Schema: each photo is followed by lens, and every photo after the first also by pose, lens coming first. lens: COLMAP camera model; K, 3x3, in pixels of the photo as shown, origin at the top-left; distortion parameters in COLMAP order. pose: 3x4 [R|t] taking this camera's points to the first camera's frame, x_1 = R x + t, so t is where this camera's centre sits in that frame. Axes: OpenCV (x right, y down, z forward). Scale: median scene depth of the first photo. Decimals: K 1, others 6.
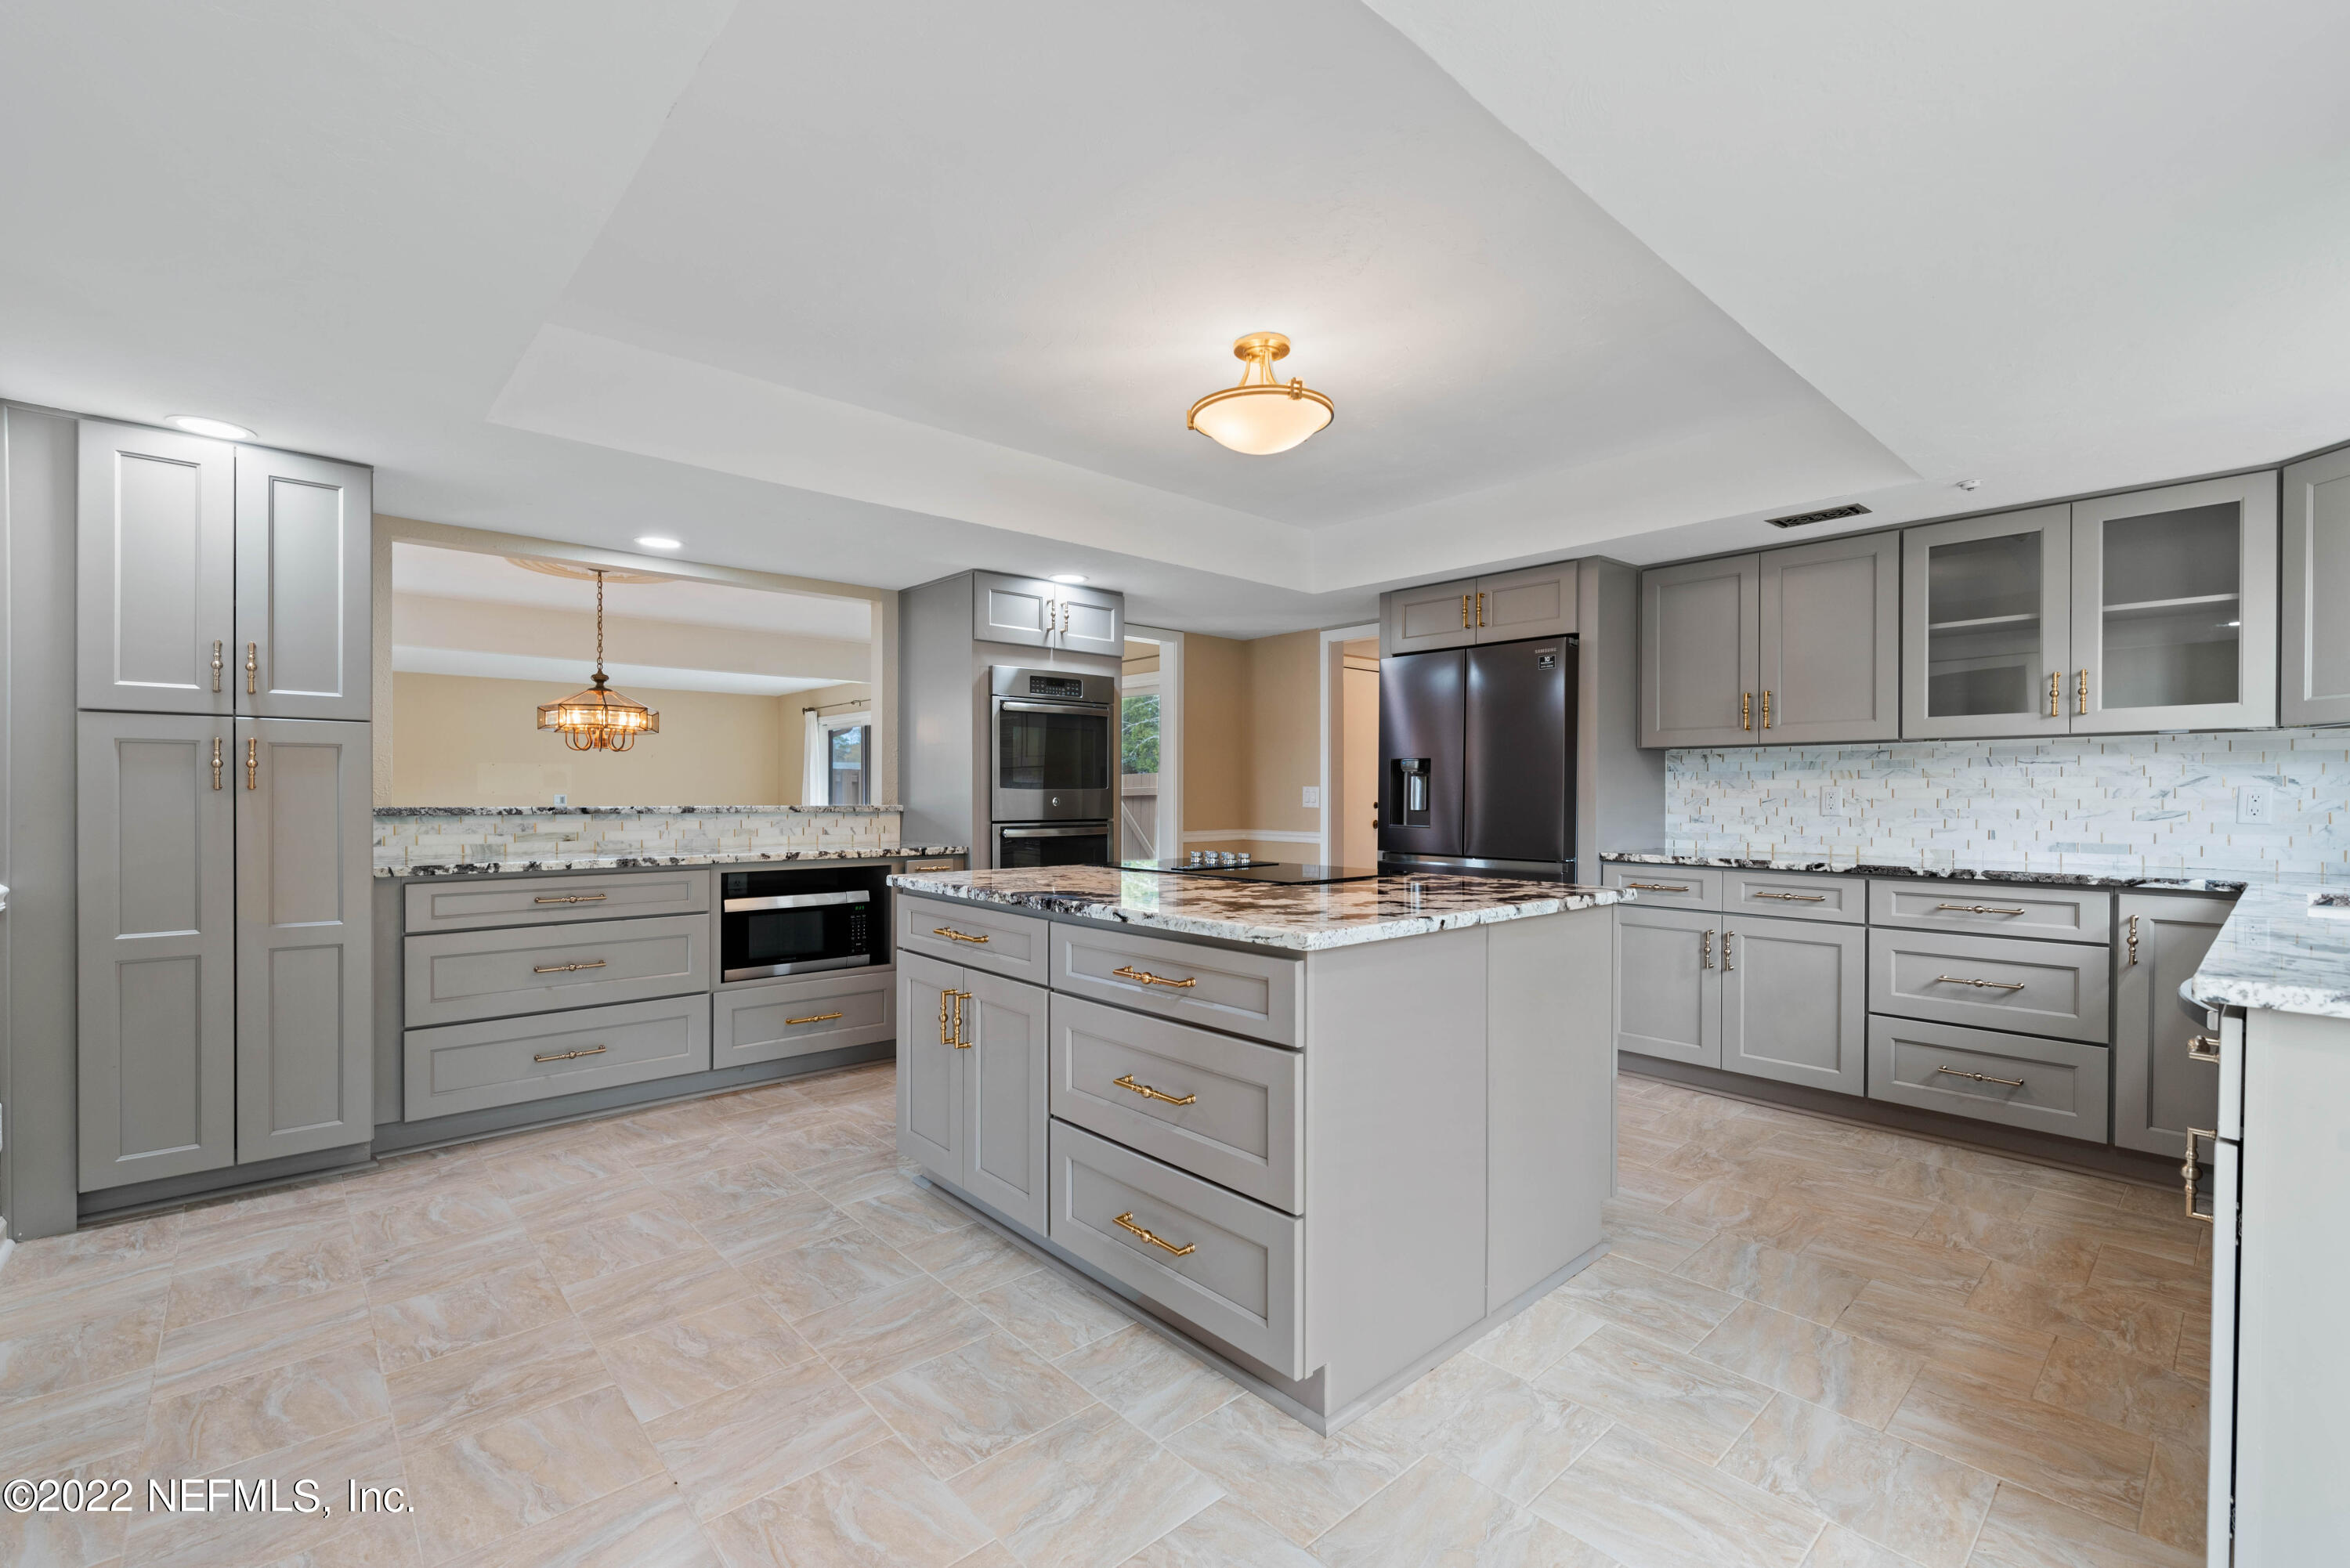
lens RADIAL K [[1007.0, 0, 1168.3], [0, 1007.0, 798.1], [0, 0, 1]] dist [0.001193, -0.000414]
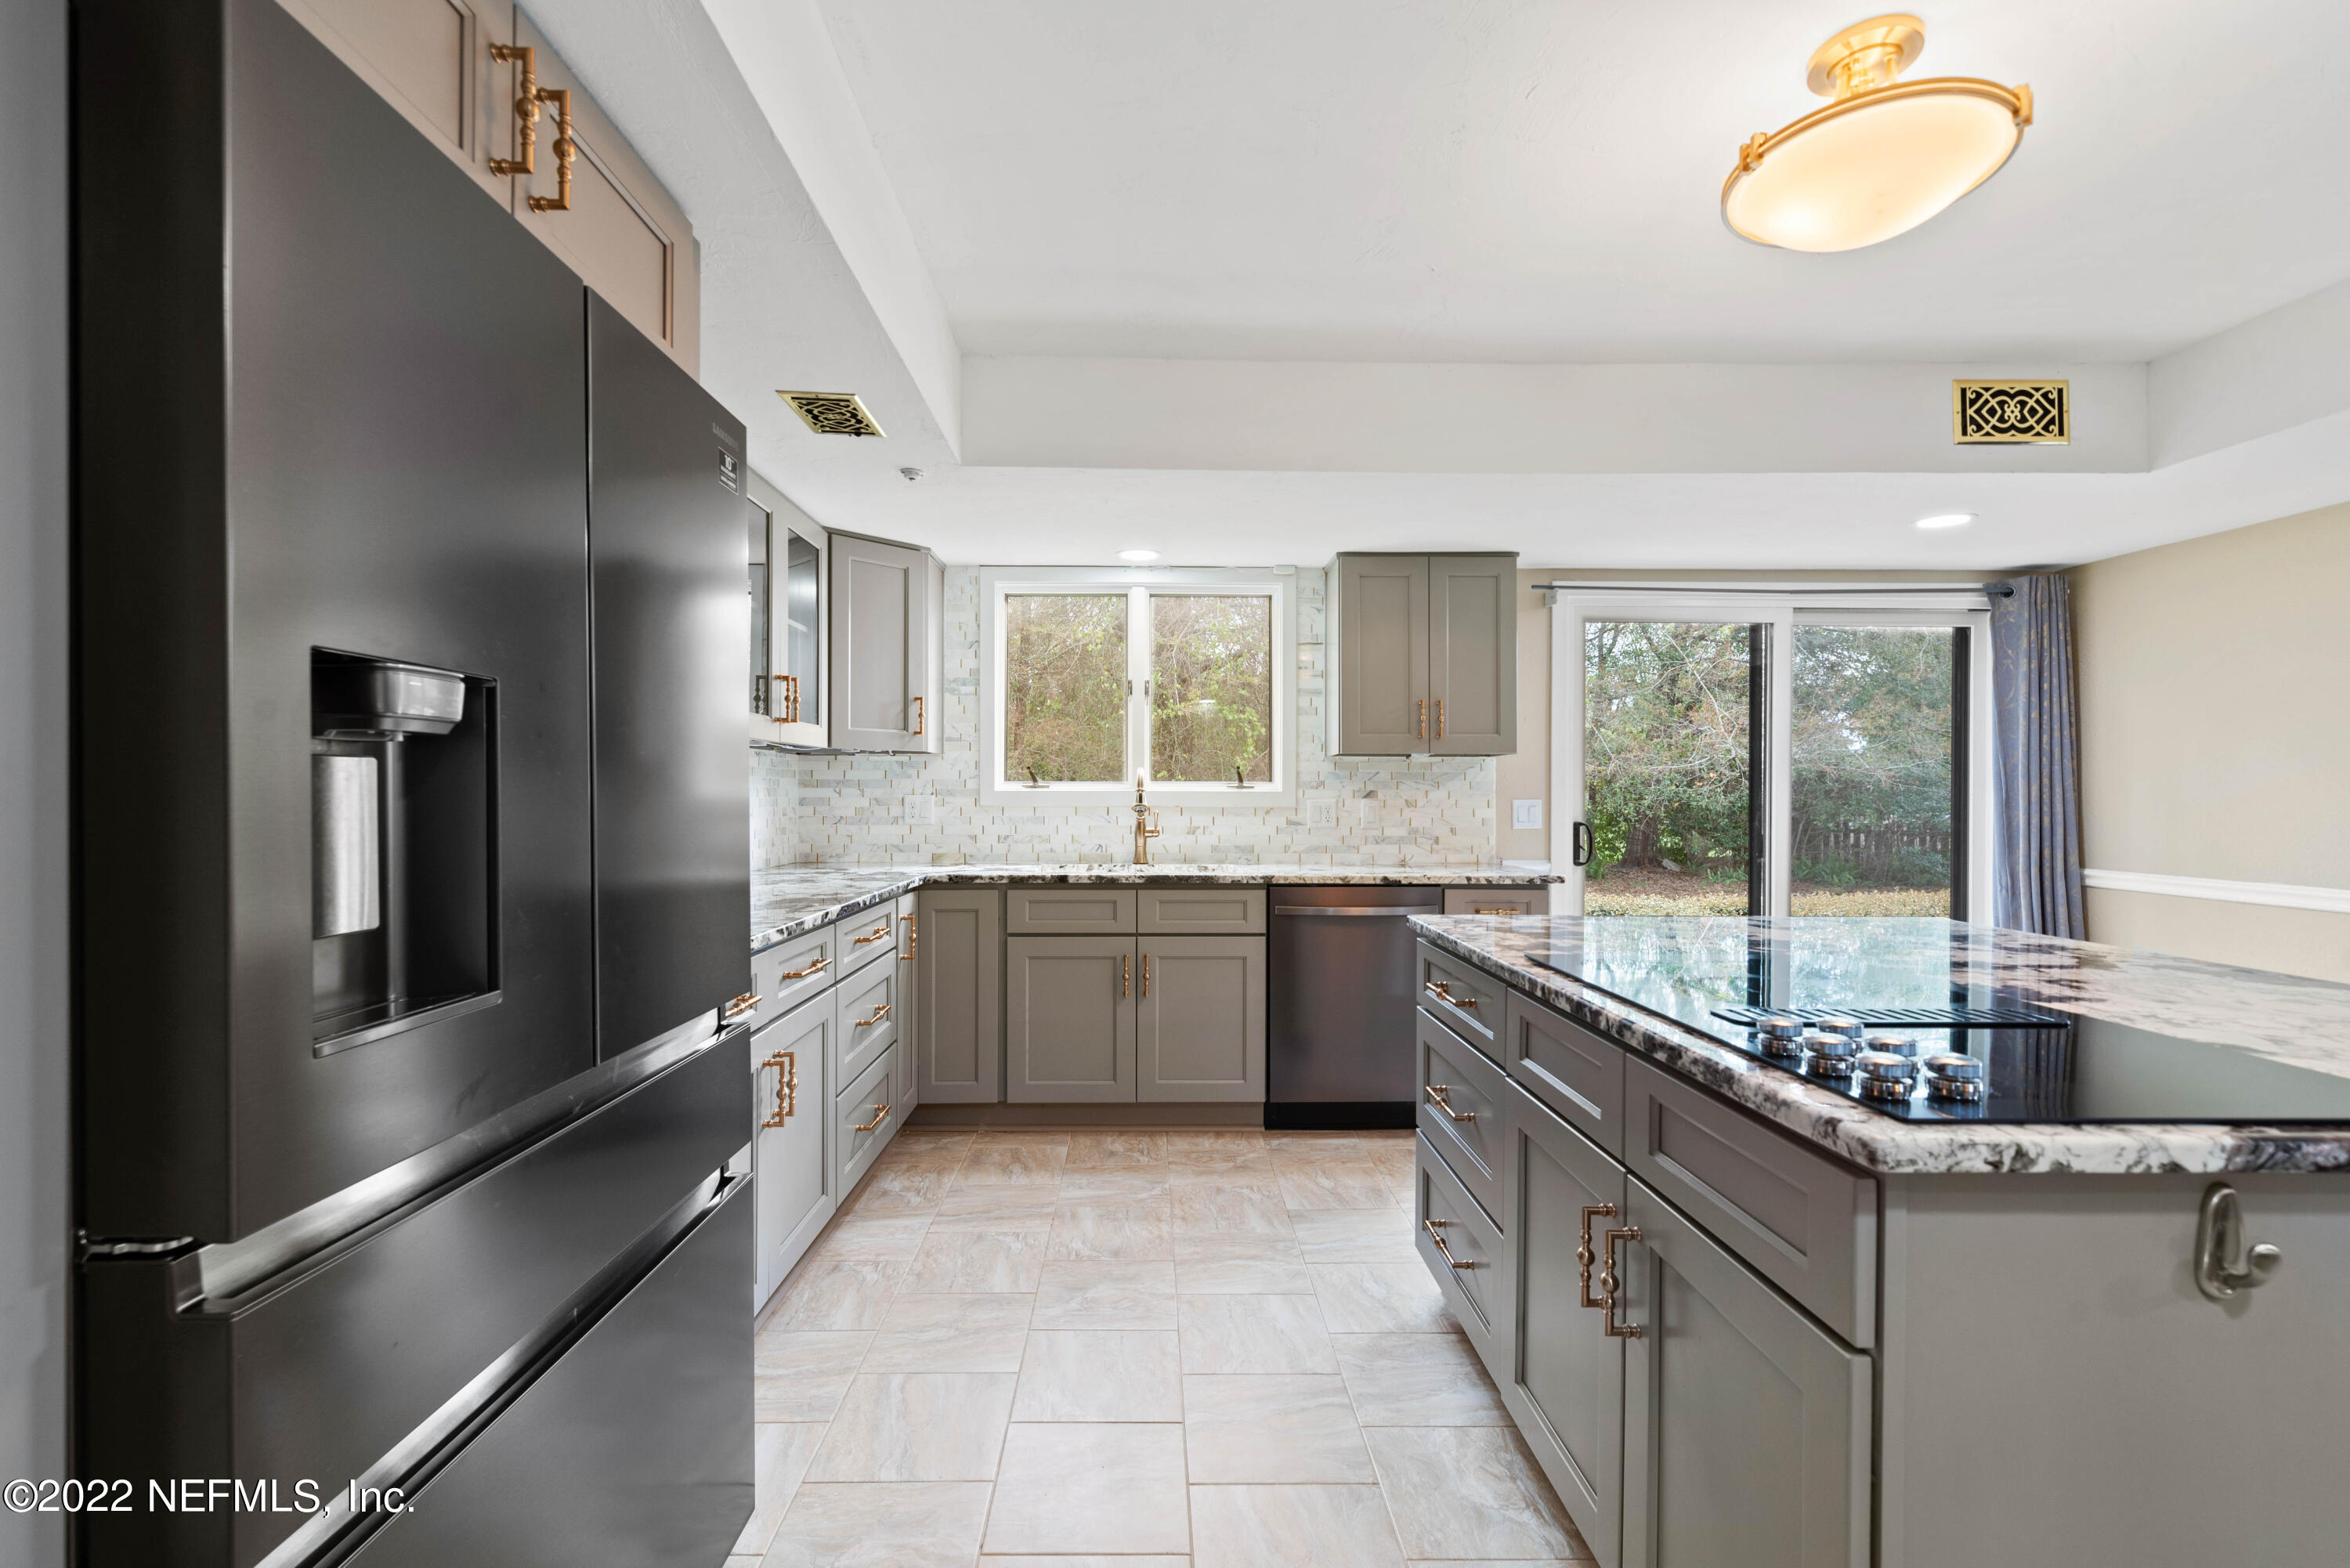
lens RADIAL K [[1007.0, 0, 1168.3], [0, 1007.0, 798.1], [0, 0, 1]] dist [0.001193, -0.000414]
pose [[-0.754550, -0.009219, 0.656177, 0.008775], [-0.002891, 0.999938, 0.010724, -0.022505], [-0.656236, 0.006195, -0.754531, 1.413451]]
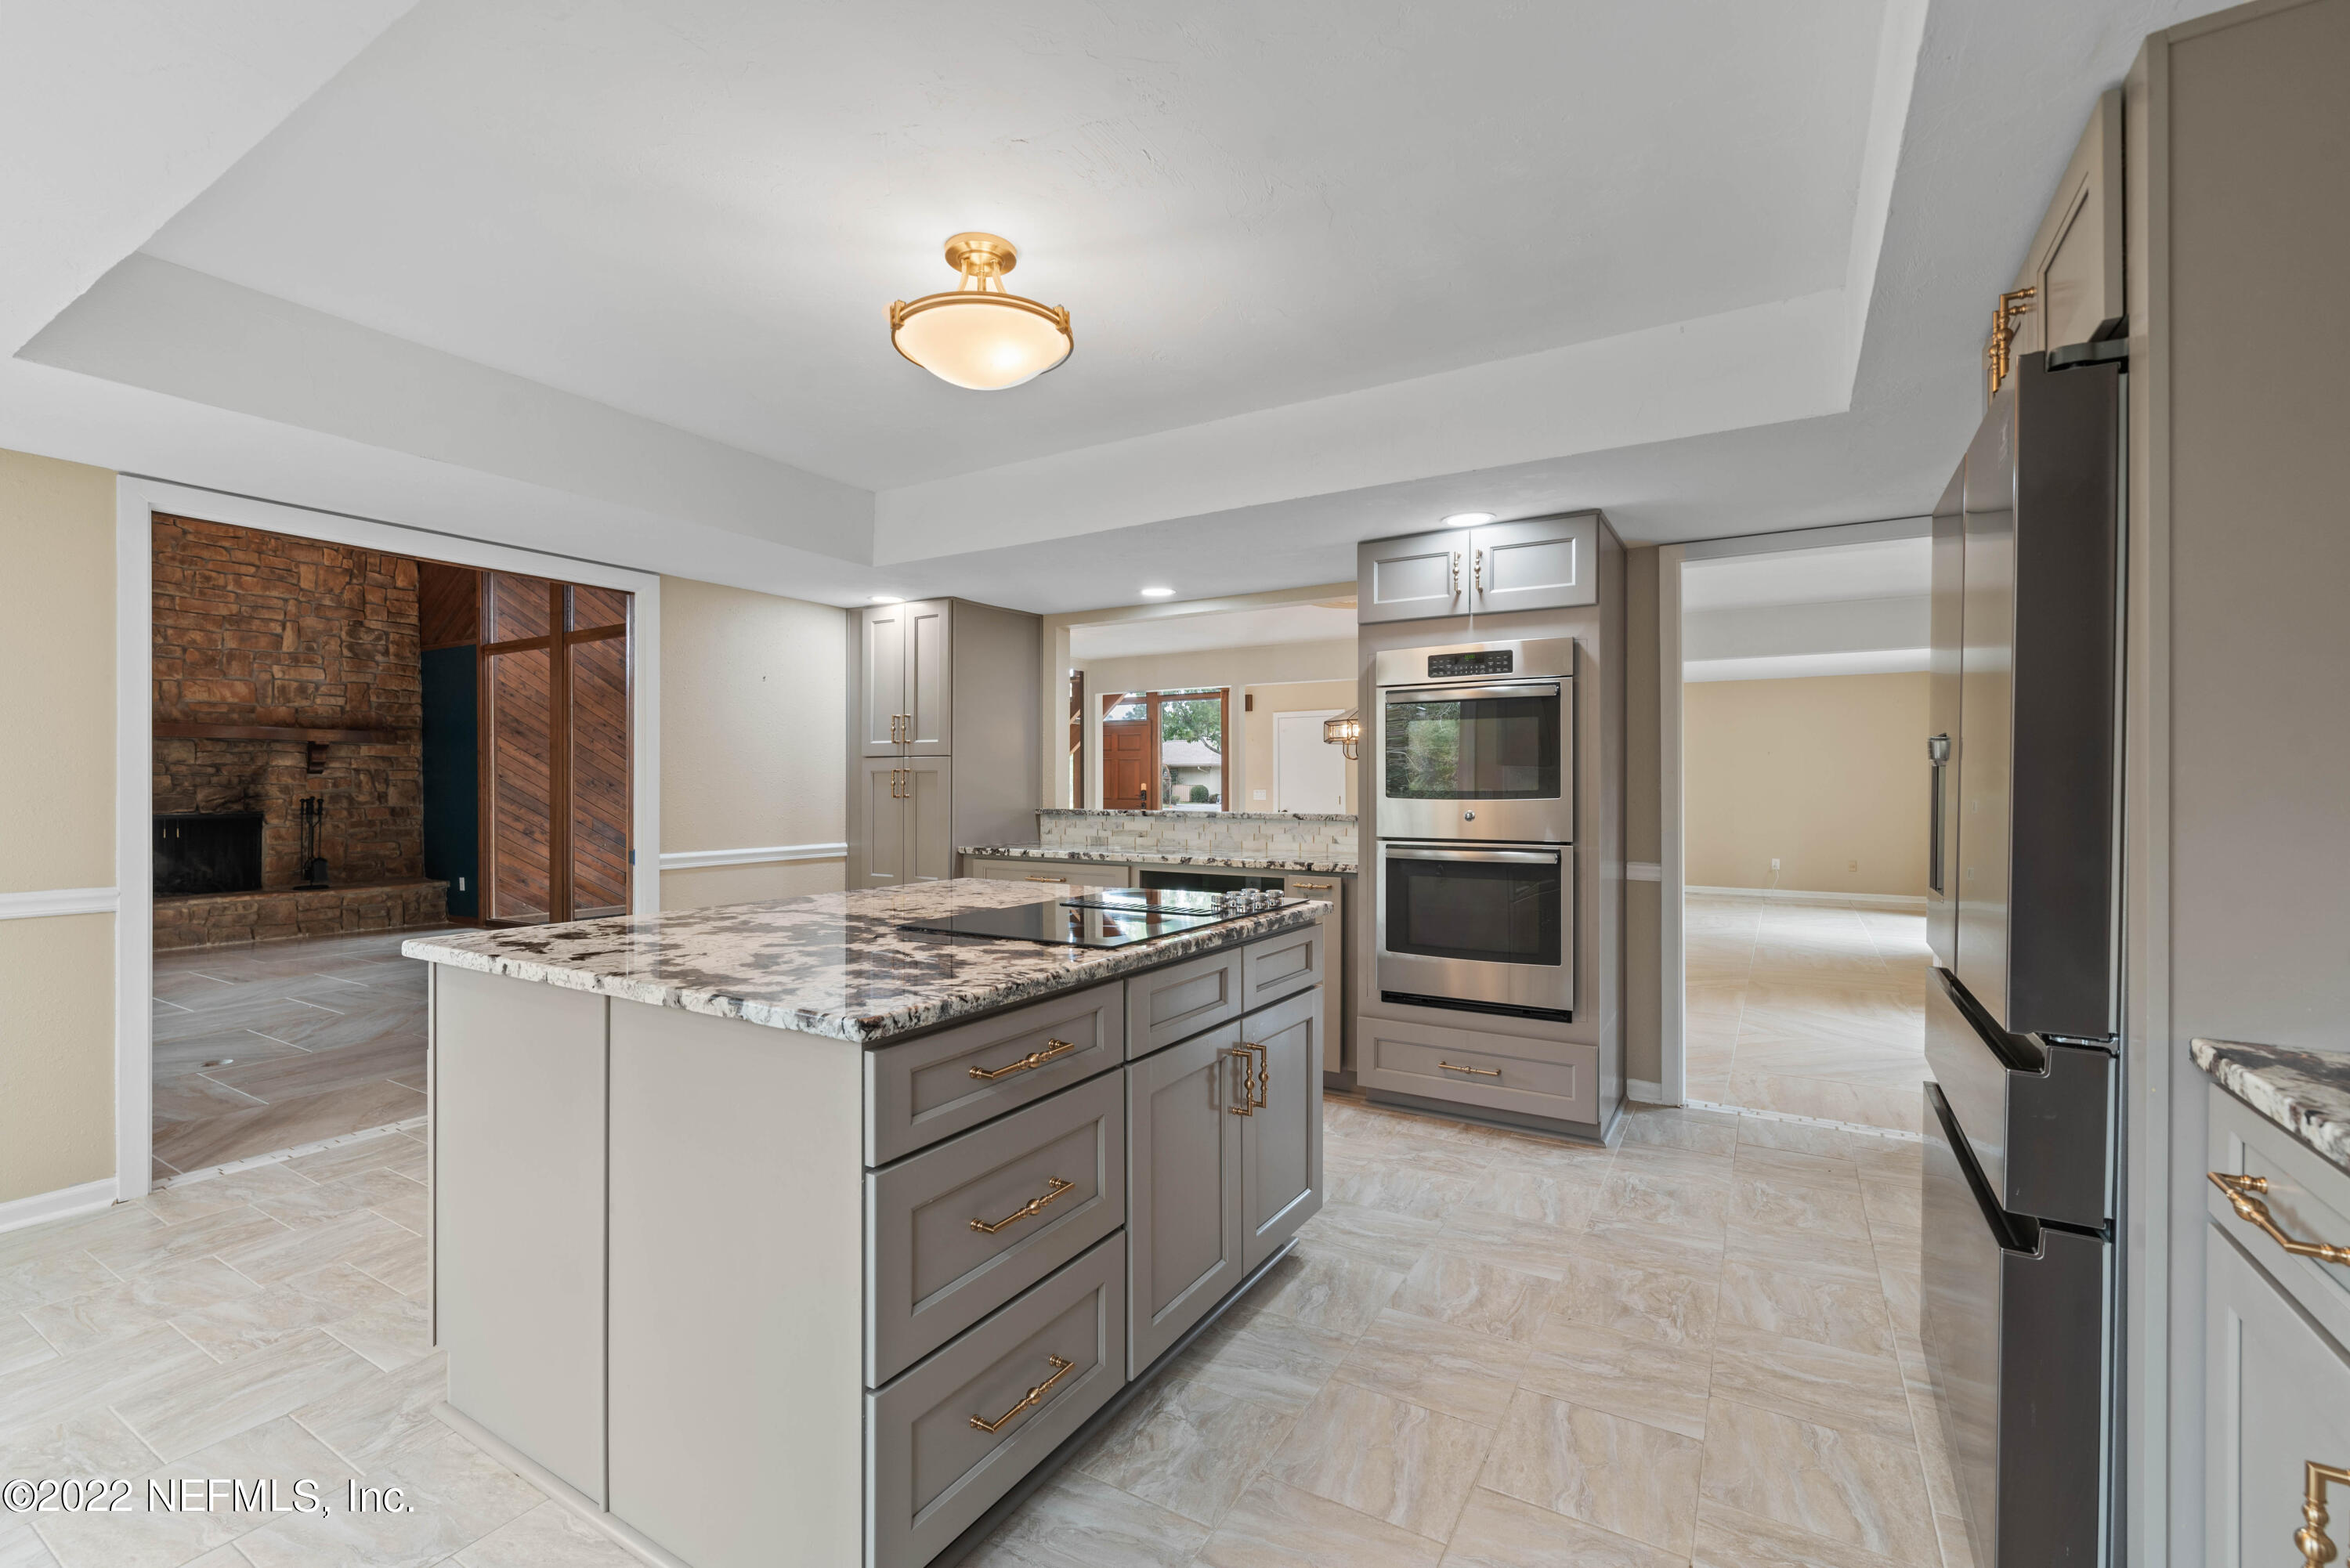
lens RADIAL K [[1024.4, 0, 1175.0], [0, 1024.4, 784.0], [0, 0, 1]] dist [-0.003261, -0.000506]
pose [[0.291986, -0.004917, -0.956410, 0.766530], [-0.004324, 0.999970, -0.006461, -0.019414], [0.956413, 0.006022, 0.291956, 0.763871]]
